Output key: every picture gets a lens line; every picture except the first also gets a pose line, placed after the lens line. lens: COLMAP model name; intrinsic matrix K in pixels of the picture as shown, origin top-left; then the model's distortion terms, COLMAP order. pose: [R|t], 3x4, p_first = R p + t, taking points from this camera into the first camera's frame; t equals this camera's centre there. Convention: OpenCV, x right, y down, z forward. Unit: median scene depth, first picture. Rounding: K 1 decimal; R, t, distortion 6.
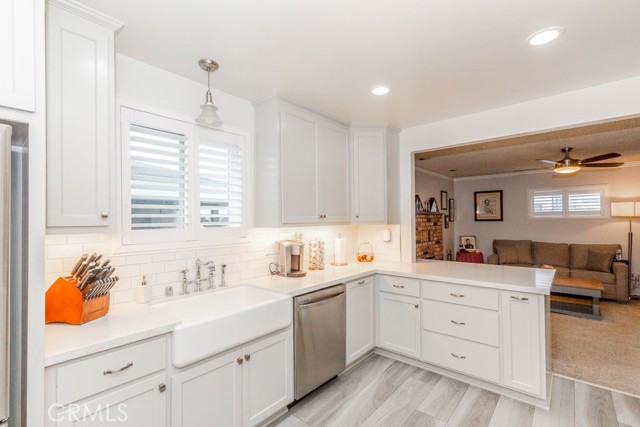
lens RADIAL K [[289.6, 0, 318.8], [0, 289.6, 217.8], [0, 0, 1]] dist [0.003351, 0.000075]
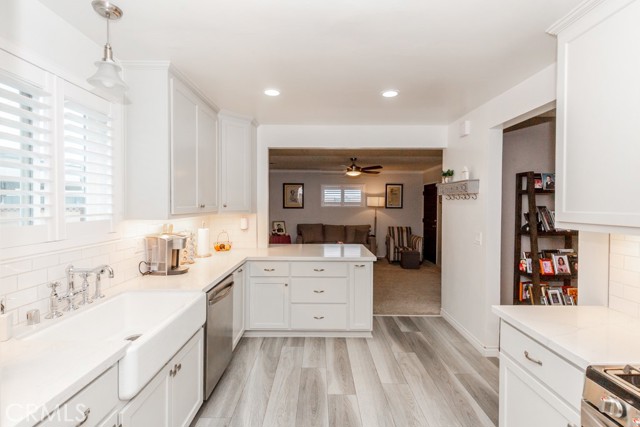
lens RADIAL K [[298.0, 0, 319.5], [0, 298.0, 208.9], [0, 0, 1]] dist [0.002248, -0.000180]
pose [[0.754148, 0.004342, 0.656691, -0.340146], [-0.018827, 0.999710, 0.015011, -0.018155], [-0.656435, -0.023685, 0.754011, 0.021571]]
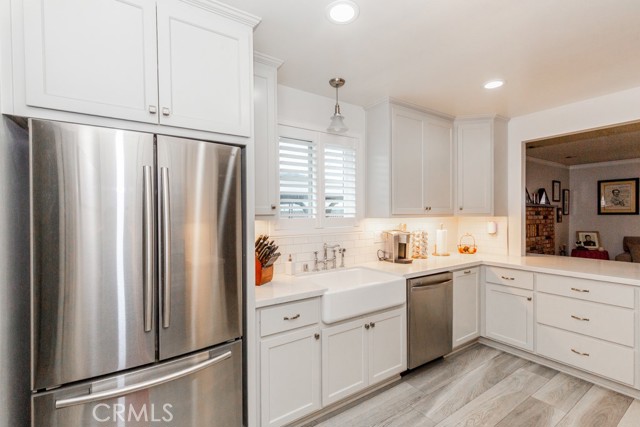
lens RADIAL K [[287.8, 0, 318.3], [0, 287.8, 217.6], [0, 0, 1]] dist [0.002830, -0.000367]
pose [[0.964147, 0.006060, -0.265299, -0.096348], [-0.000493, 0.999778, 0.021048, 0.007121], [0.265368, -0.020163, 0.963936, -0.132861]]
